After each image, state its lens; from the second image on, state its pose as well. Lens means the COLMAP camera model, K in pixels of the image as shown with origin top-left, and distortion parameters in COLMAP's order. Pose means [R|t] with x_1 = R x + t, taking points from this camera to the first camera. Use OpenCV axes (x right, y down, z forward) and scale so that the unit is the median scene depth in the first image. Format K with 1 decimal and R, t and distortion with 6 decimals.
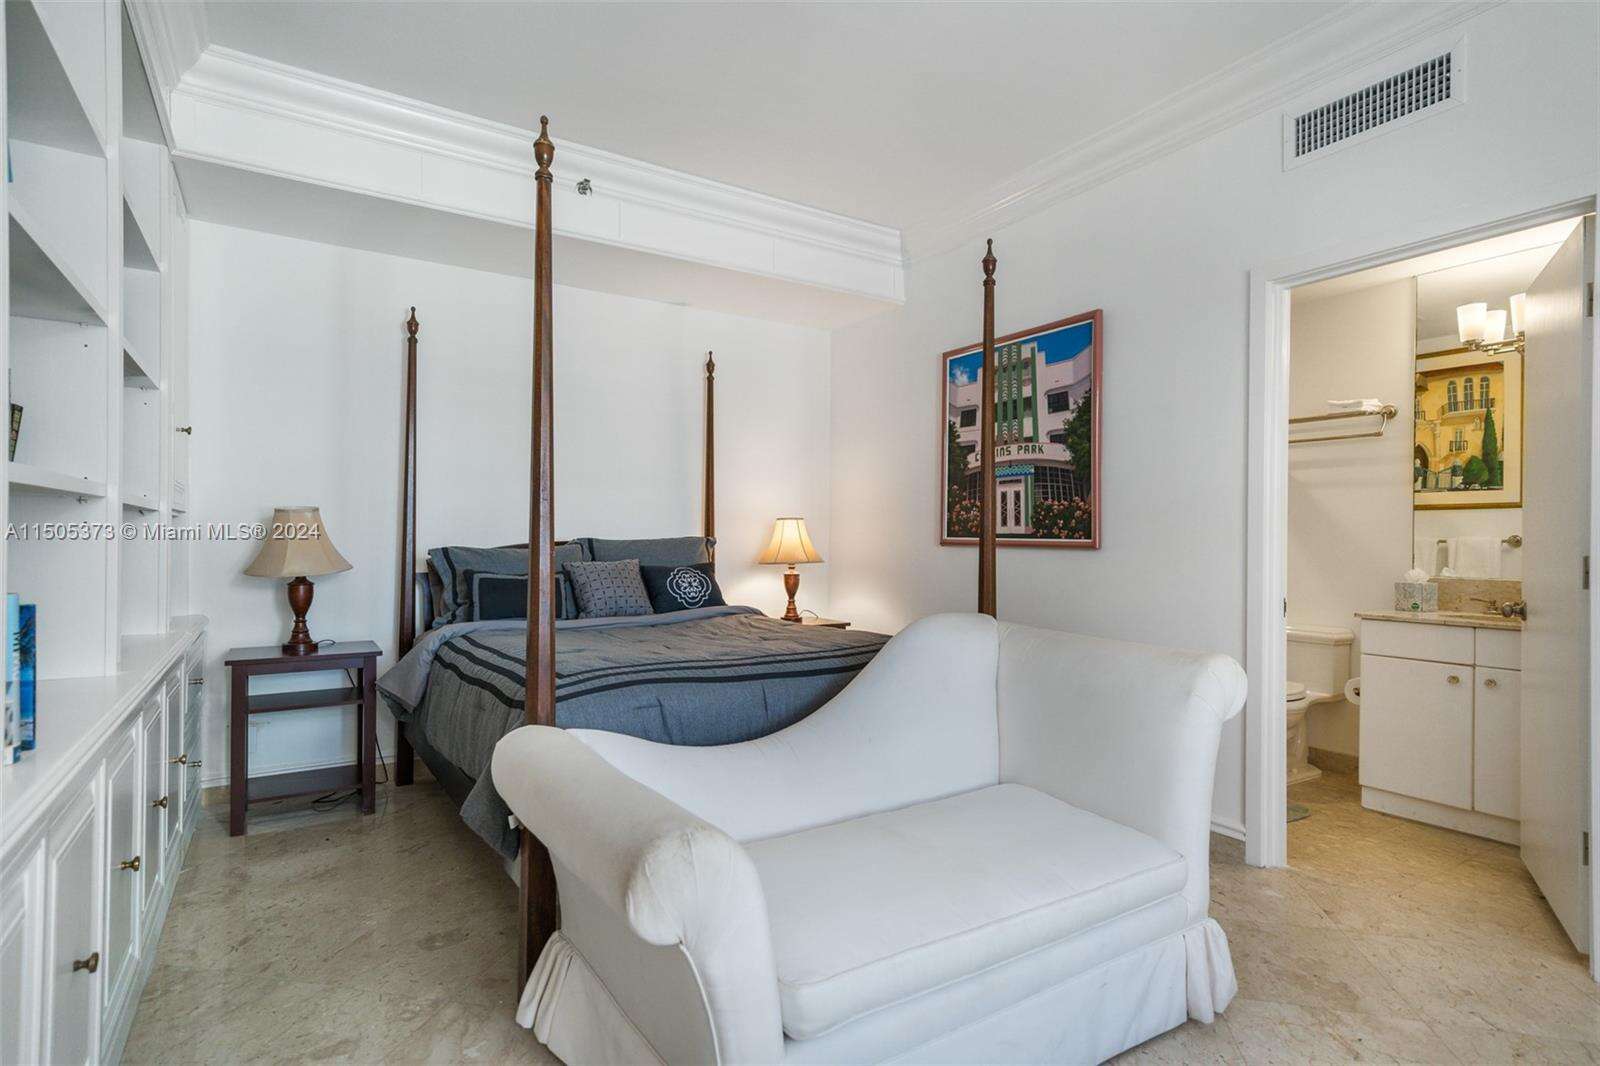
lens RADIAL K [[830.2, 0, 789.8], [0, 830.2, 544.3], [0, 0, 1]] dist [-0.001990, 0.002512]
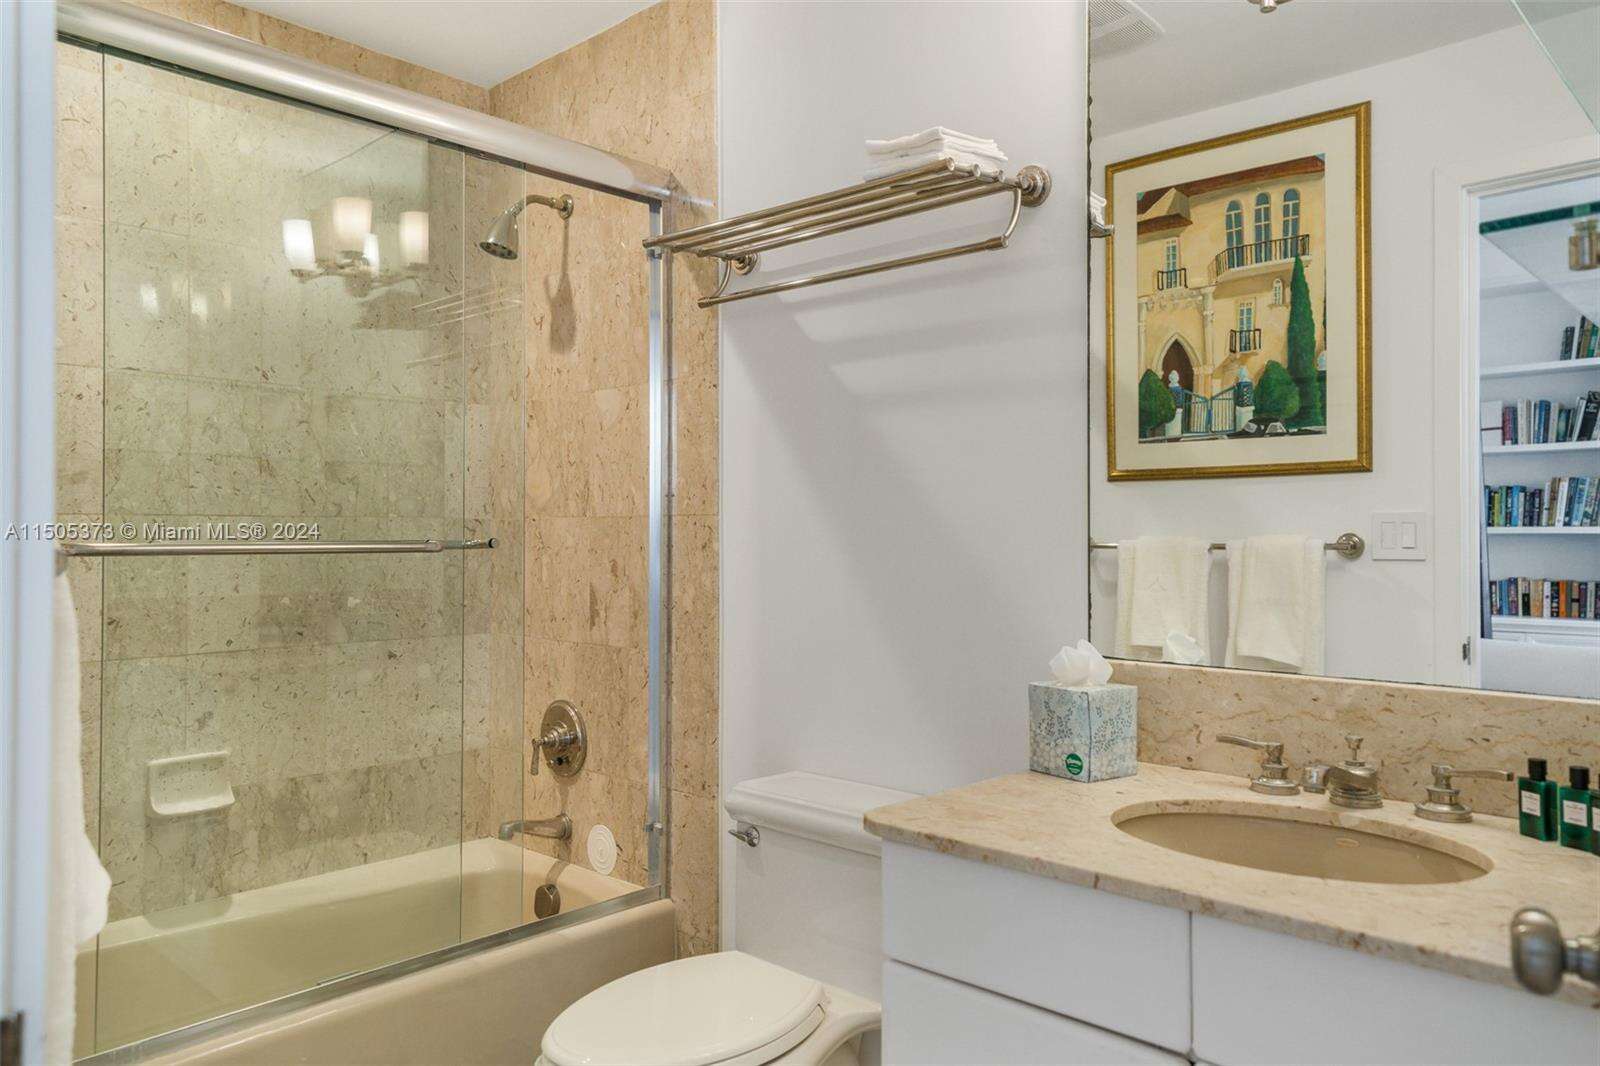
lens RADIAL K [[1141.0, 0, 807.7], [0, 1141.0, 524.7], [0, 0, 1]] dist [0.007955, -0.000833]
pose [[0.966054, -0.002072, 0.258331, 0.409703], [0.005392, 0.999912, -0.012143, -0.009438], [-0.258283, 0.013124, 0.965980, 0.454407]]
